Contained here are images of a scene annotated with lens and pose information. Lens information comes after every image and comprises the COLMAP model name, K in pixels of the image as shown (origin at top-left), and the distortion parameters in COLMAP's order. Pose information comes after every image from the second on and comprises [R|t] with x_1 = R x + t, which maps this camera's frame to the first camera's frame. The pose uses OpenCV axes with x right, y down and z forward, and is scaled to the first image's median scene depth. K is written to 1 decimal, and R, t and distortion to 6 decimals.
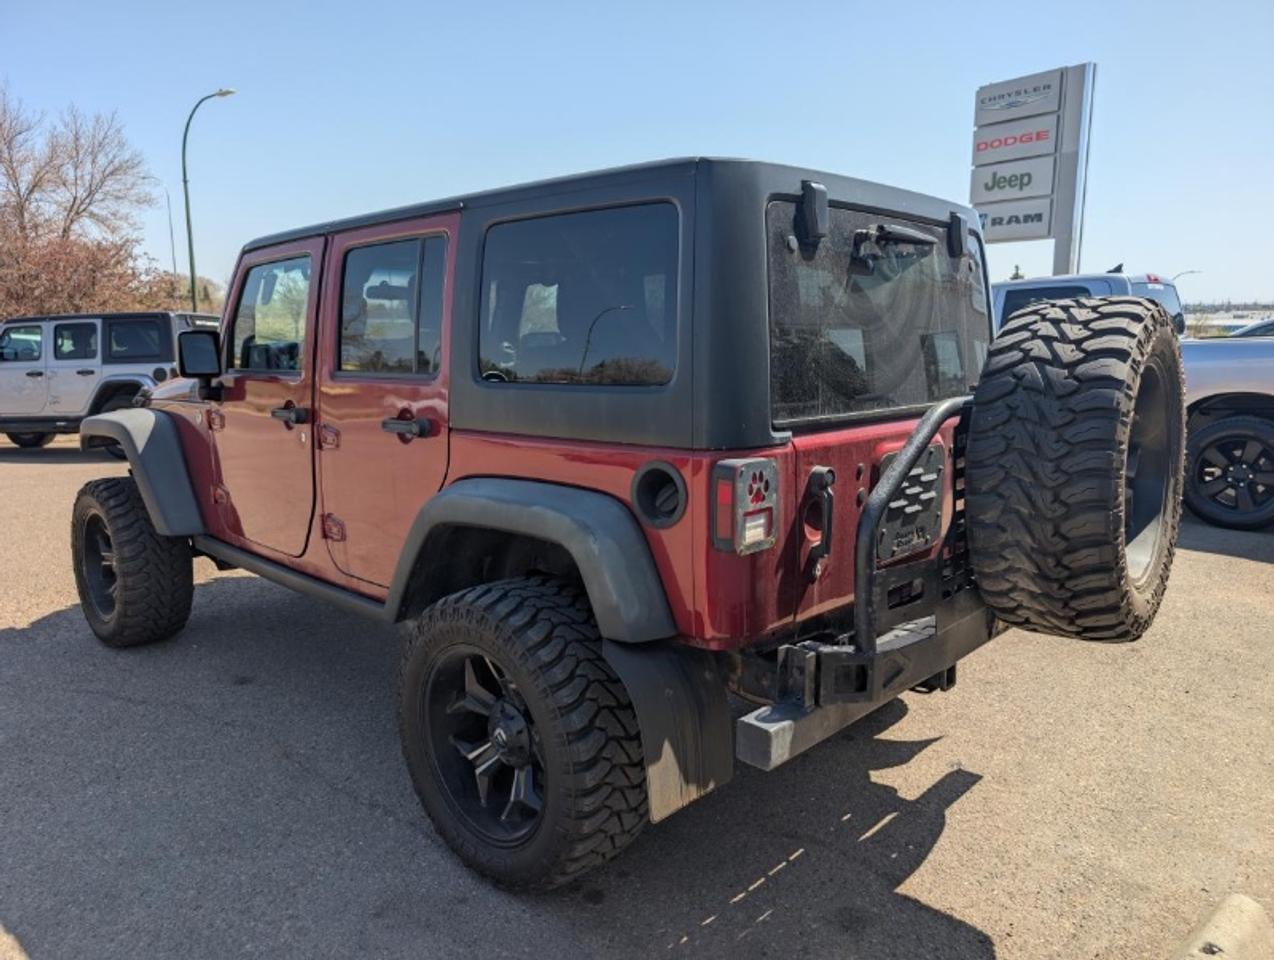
lens RADIAL K [[920.7, 0, 637.0], [0, 920.7, 480.0], [0, 0, 1]] dist [0.007202, 0.002305]
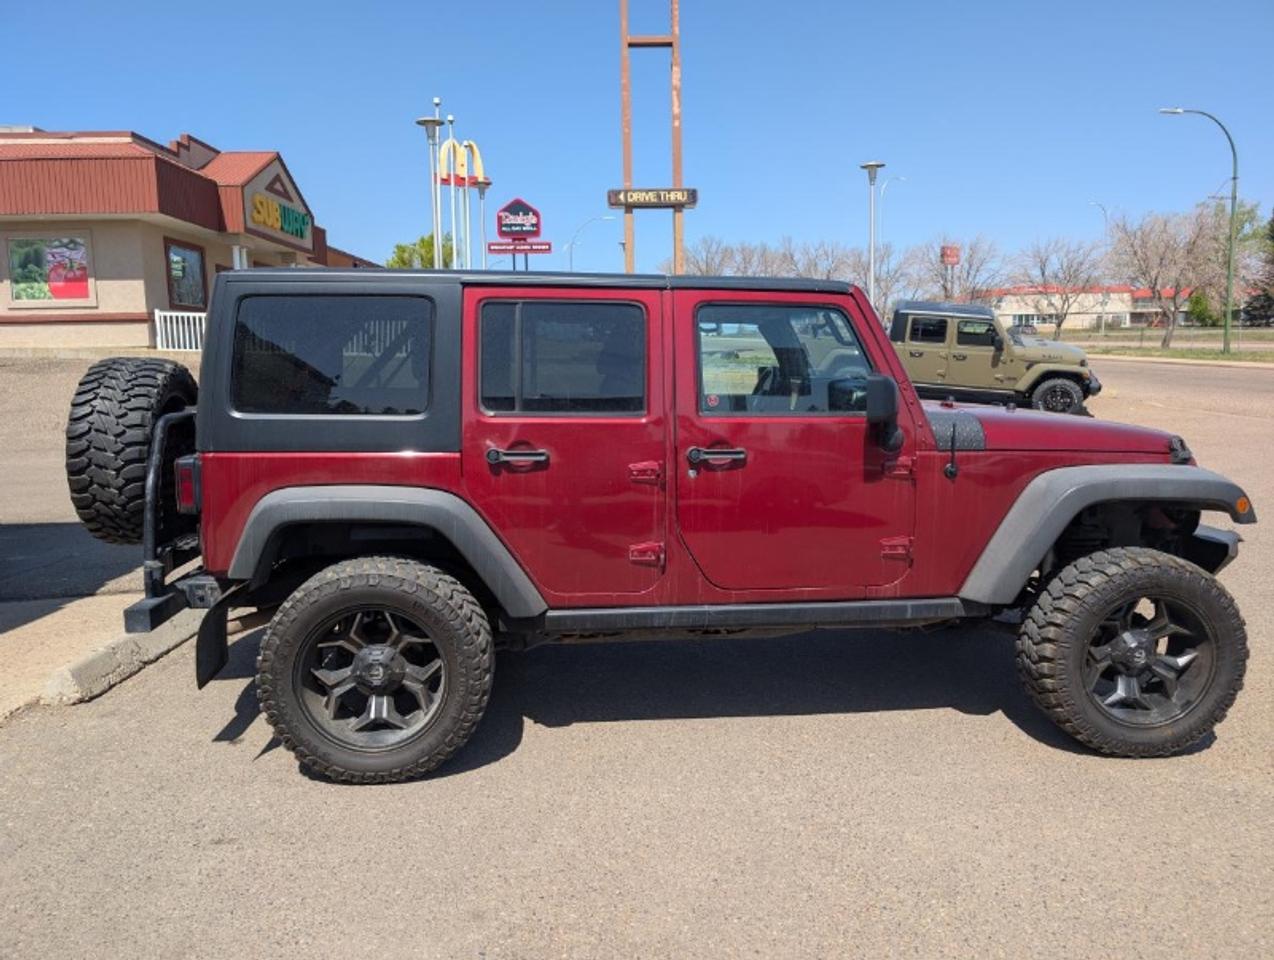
lens RADIAL K [[912.3, 0, 637.0], [0, 912.3, 480.0], [0, 0, 1]] dist [0.007499, 0.002300]
pose [[-0.672342, 0.101513, -0.733247, 0.970871], [-0.112081, 0.965172, 0.236393, -0.407823], [0.731706, 0.241120, -0.637547, 2.404116]]
